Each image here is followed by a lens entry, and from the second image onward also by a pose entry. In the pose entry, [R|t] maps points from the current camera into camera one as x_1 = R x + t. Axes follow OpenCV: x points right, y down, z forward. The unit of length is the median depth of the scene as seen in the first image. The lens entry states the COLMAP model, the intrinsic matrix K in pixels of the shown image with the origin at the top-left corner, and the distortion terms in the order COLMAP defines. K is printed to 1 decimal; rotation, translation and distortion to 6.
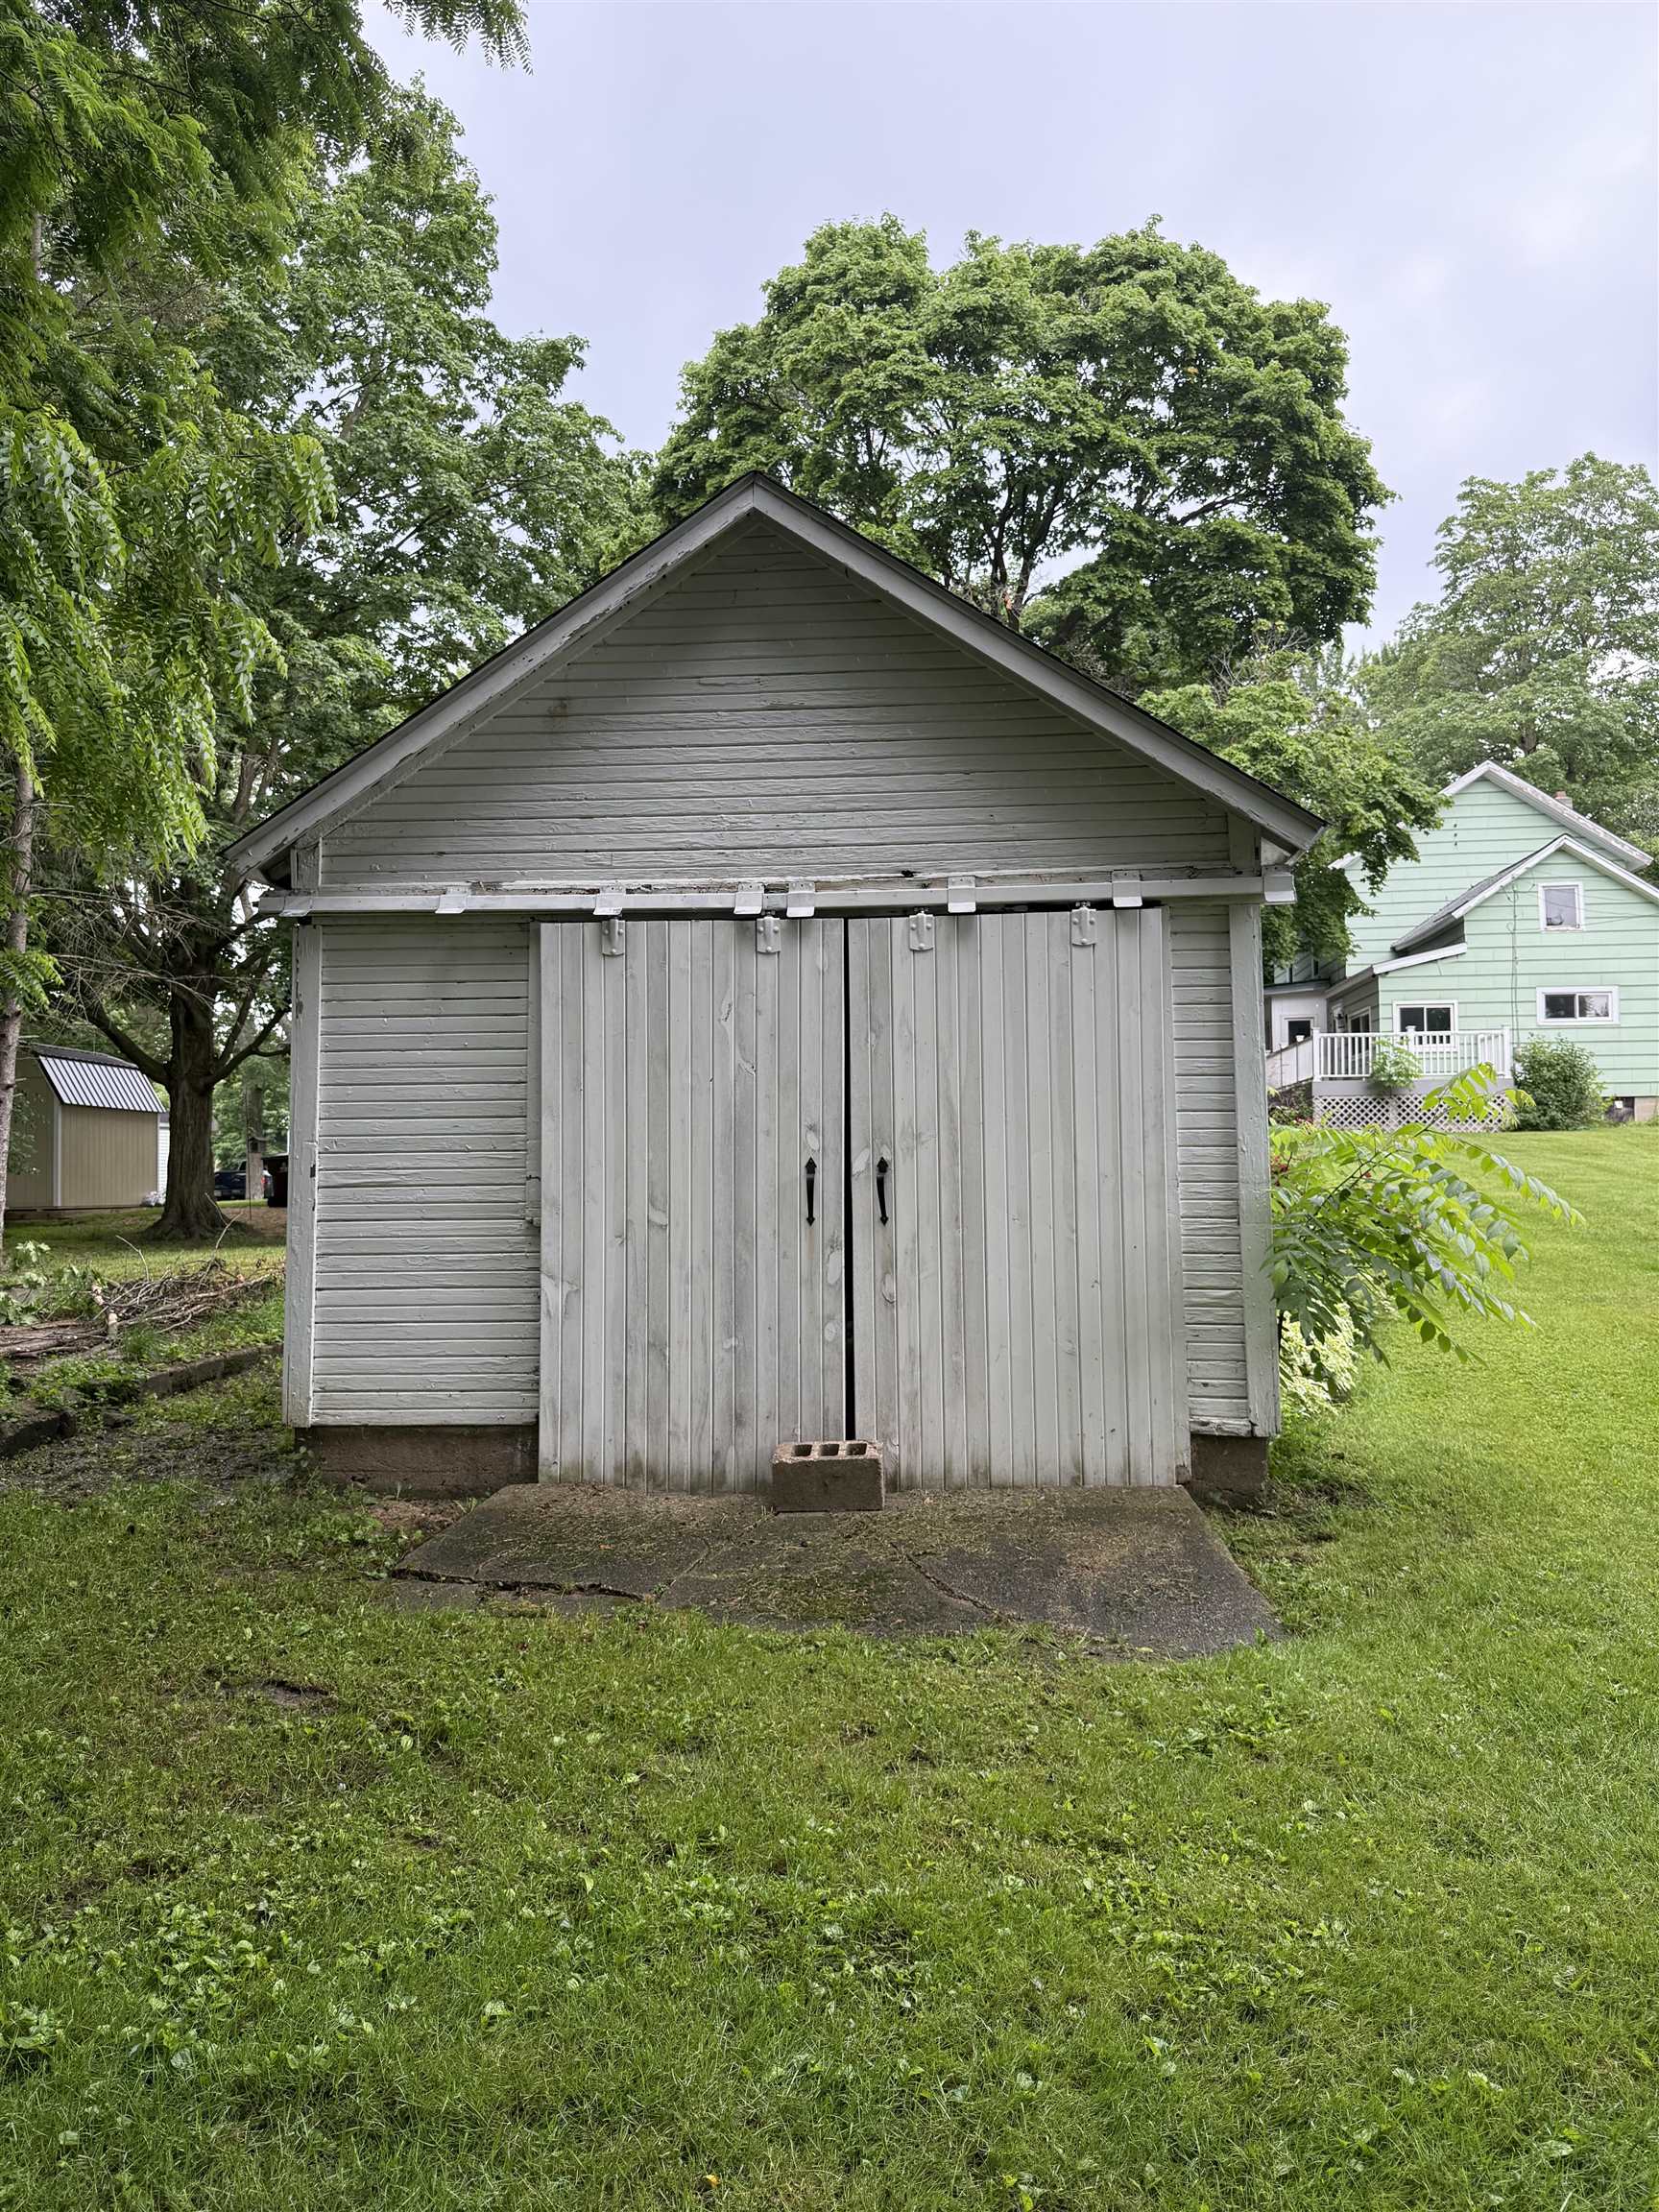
lens RADIAL K [[1545.4, 0, 823.5], [0, 1545.4, 1115.3], [0, 0, 1]] dist [0.018619, -0.028246]
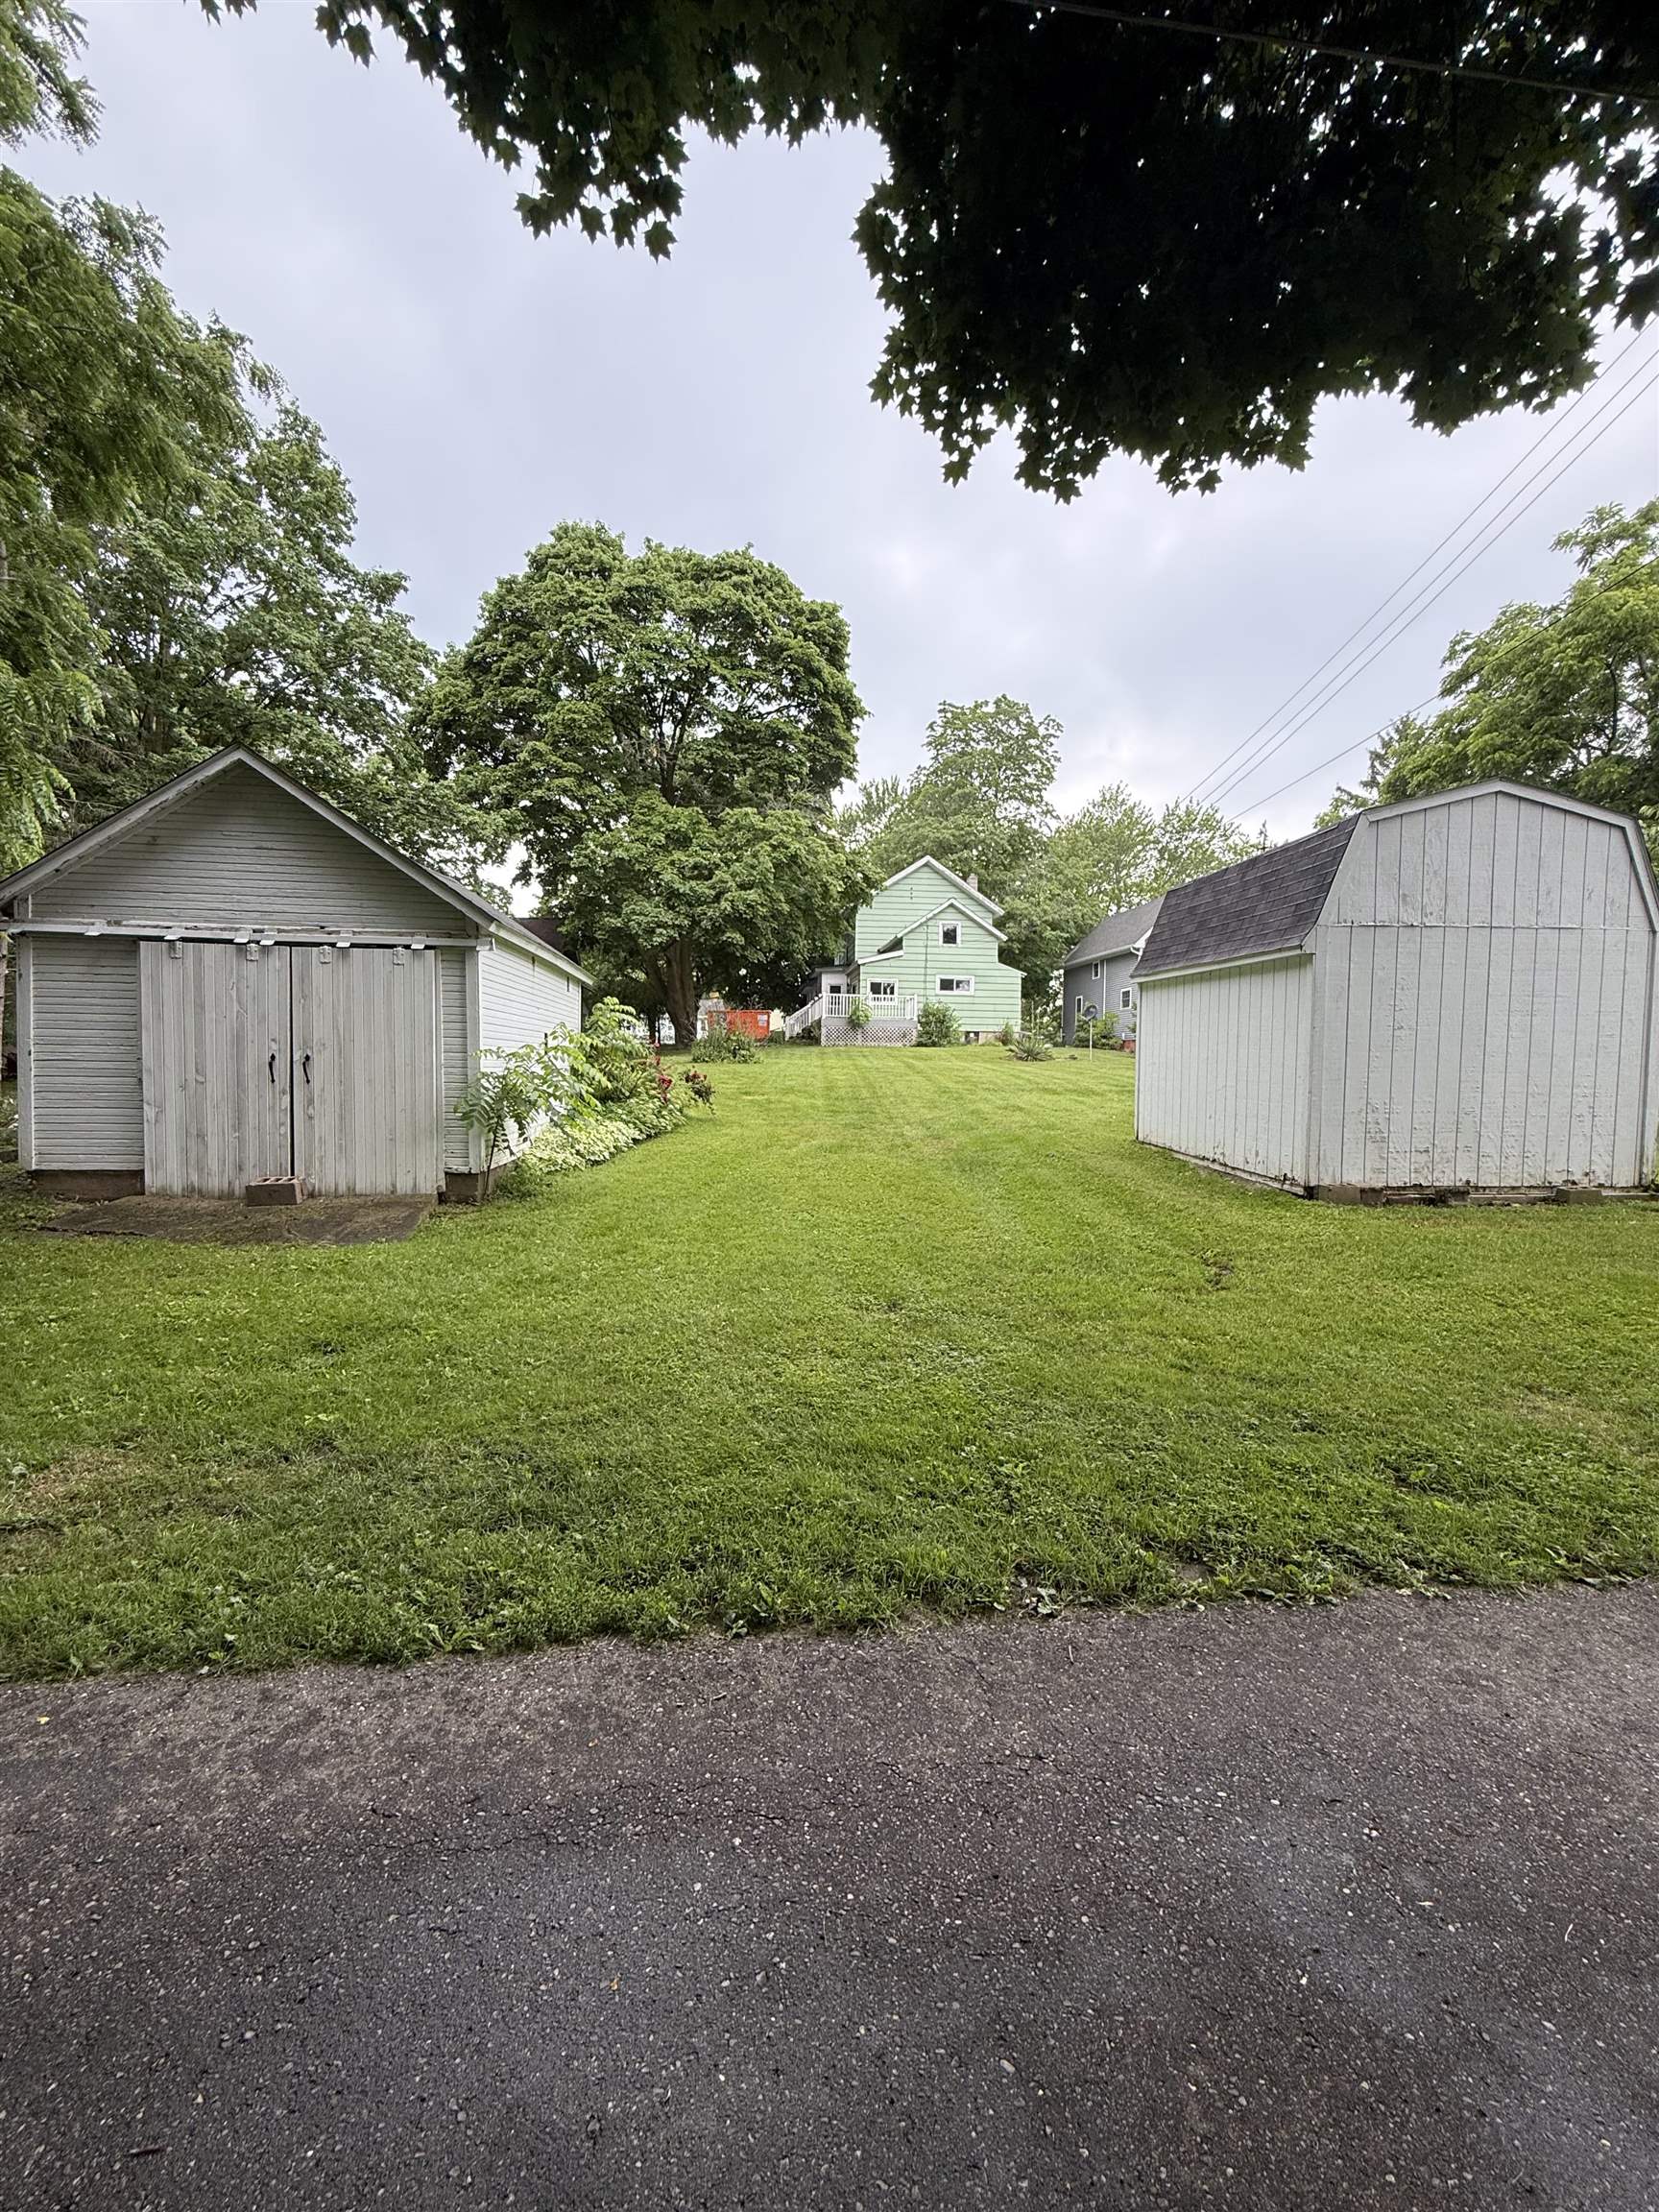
lens RADIAL K [[876.4, 0, 836.9], [0, 876.4, 1101.1], [0, 0, 1]] dist [-0.000026, -0.000224]
pose [[0.980476, 0.015294, 0.196041, 0.135372], [-0.031477, 0.996321, 0.079704, -0.007569], [-0.194101, -0.084319, 0.977351, -0.103293]]
